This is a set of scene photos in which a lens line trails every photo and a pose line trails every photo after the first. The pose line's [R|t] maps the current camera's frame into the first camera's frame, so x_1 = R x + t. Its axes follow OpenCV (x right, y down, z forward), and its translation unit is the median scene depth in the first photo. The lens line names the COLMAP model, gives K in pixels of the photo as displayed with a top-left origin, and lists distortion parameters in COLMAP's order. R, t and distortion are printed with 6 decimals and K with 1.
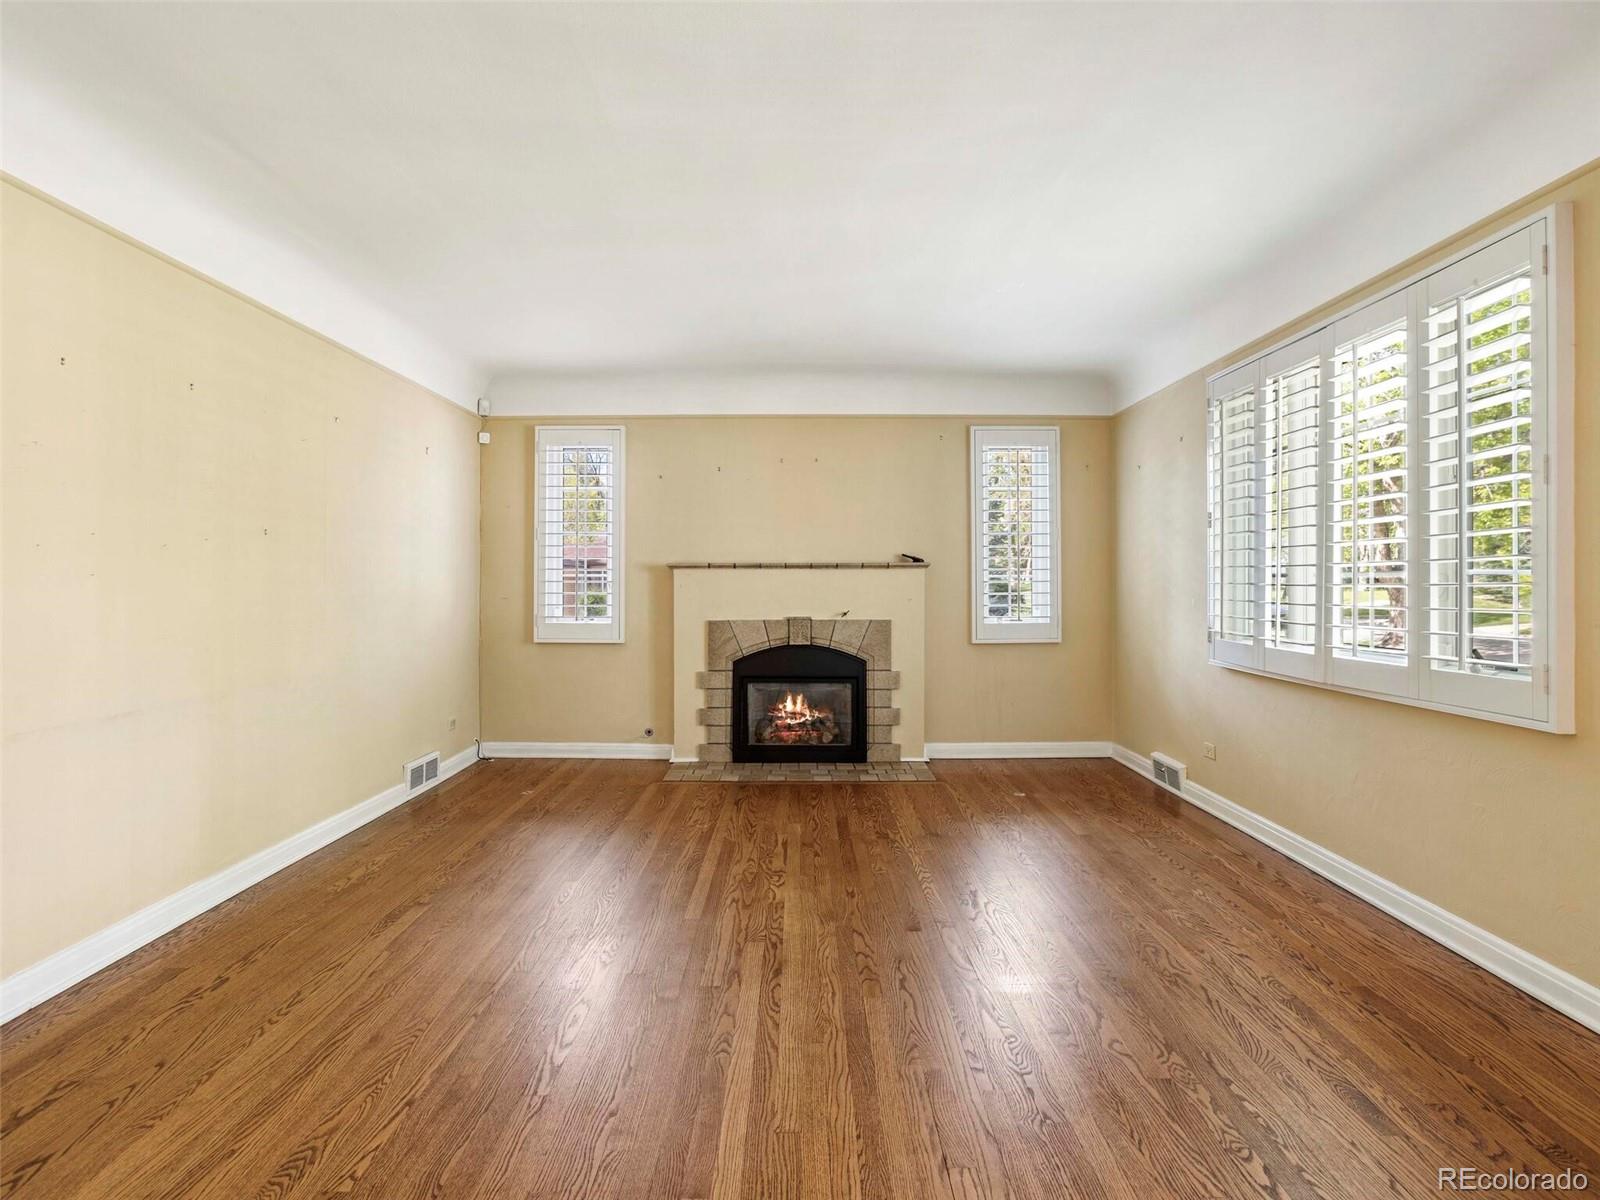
lens RADIAL K [[876.4, 0, 794.2], [0, 876.4, 592.4], [0, 0, 1]] dist [-0.024924, 0.012315]
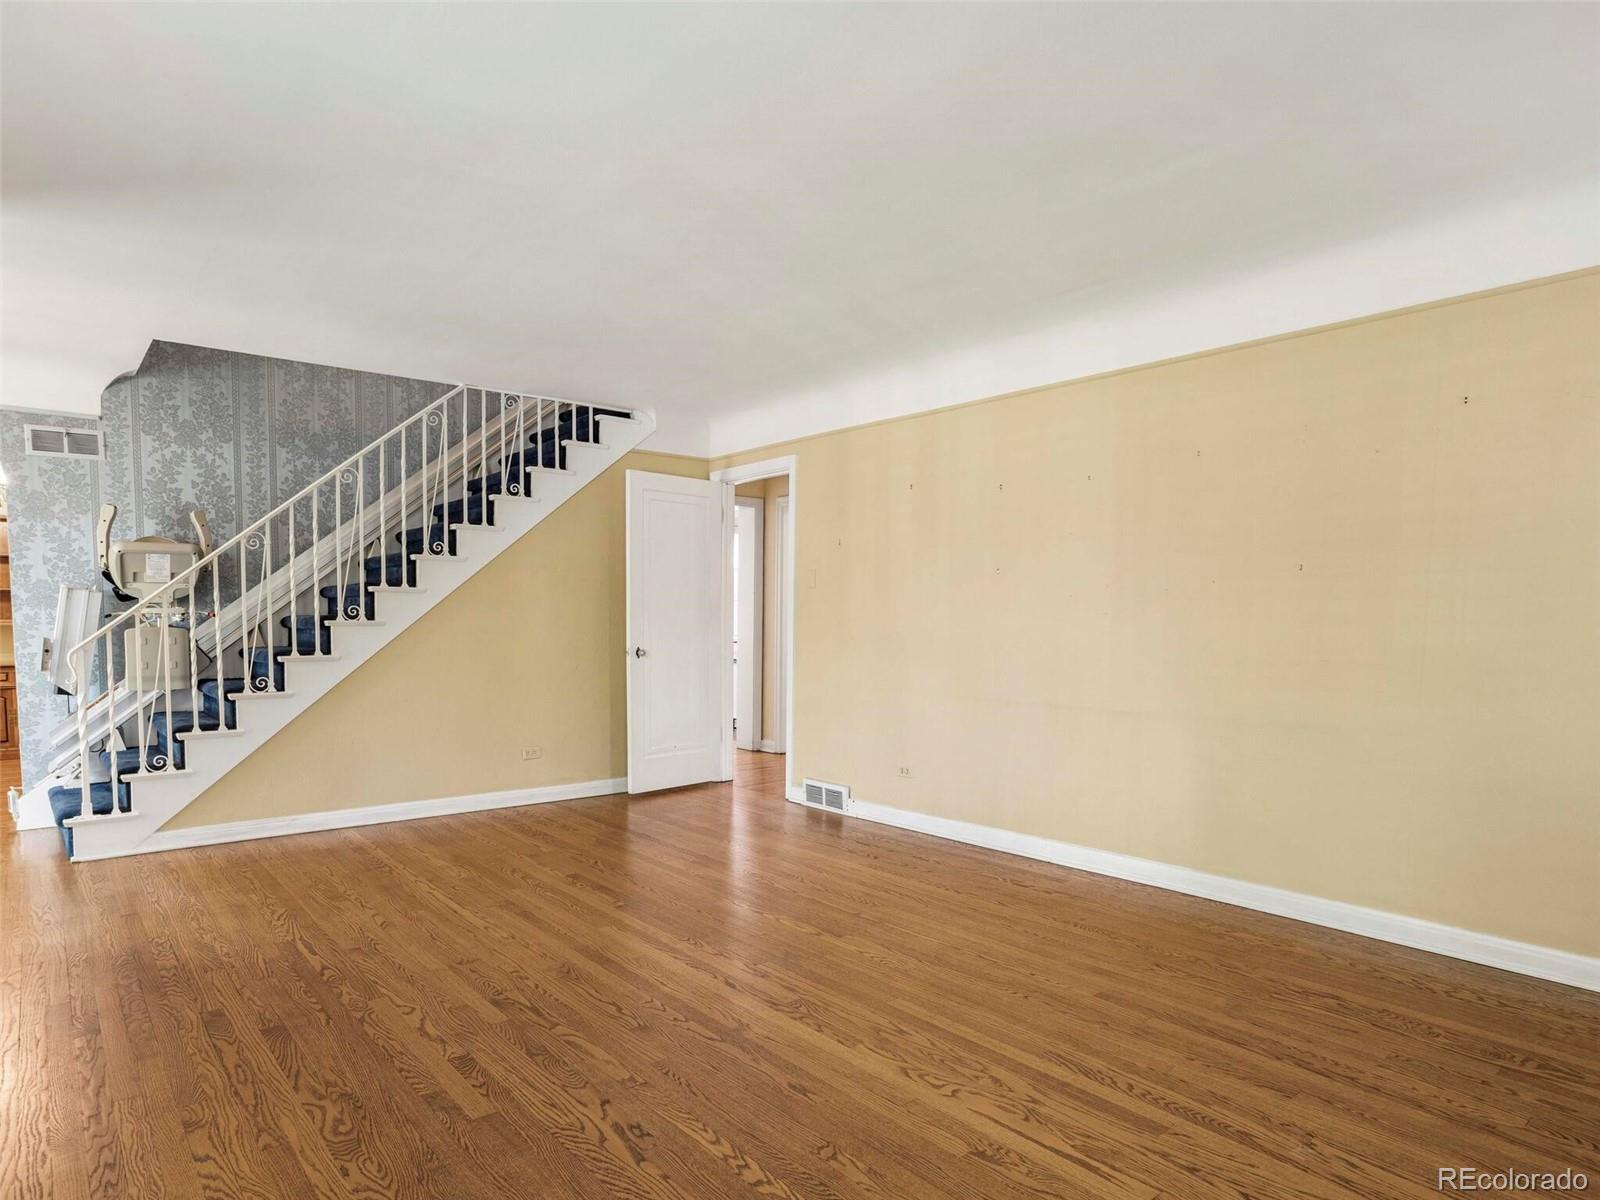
lens RADIAL K [[937.2, 0, 801.9], [0, 937.2, 603.8], [0, 0, 1]] dist [-0.001610, 0.000888]
pose [[-0.764354, -0.011076, -0.644702, 0.555272], [-0.007693, 0.999938, -0.008058, -0.016806], [0.644752, -0.001200, -0.764391, 1.632669]]
